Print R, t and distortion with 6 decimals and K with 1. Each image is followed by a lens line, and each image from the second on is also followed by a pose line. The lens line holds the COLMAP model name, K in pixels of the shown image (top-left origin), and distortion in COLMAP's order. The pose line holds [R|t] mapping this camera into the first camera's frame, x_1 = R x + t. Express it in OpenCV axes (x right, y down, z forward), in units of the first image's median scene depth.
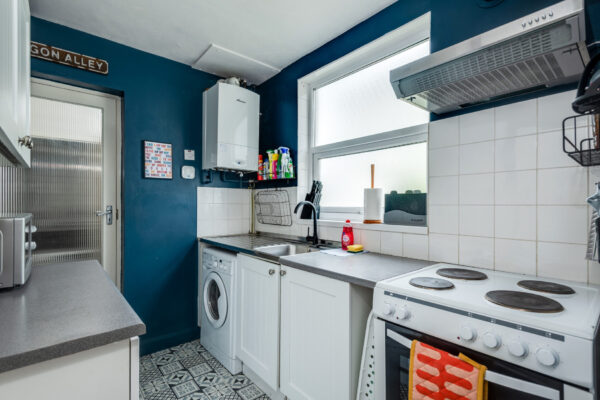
lens RADIAL K [[282.5, 0, 300.0], [0, 282.5, 200.0], [0, 0, 1]] dist [0.002552, 0.000218]
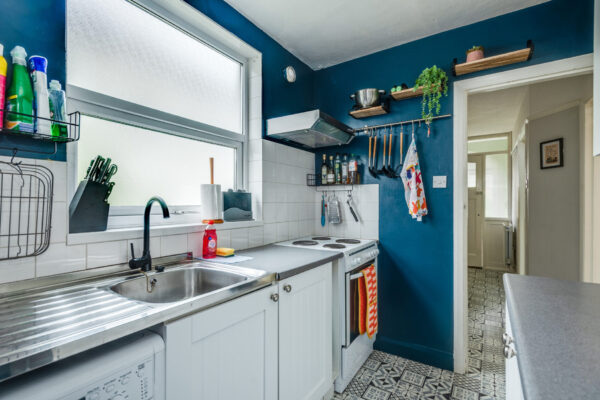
lens RADIAL K [[282.5, 0, 300.0], [0, 282.5, 200.0], [0, 0, 1]] dist [0.002552, 0.000218]
pose [[-0.265471, 0.009151, 0.964075, -0.714471], [-0.009323, 0.999884, -0.012058, 0.017473], [-0.964074, -0.012189, -0.265355, 1.008837]]
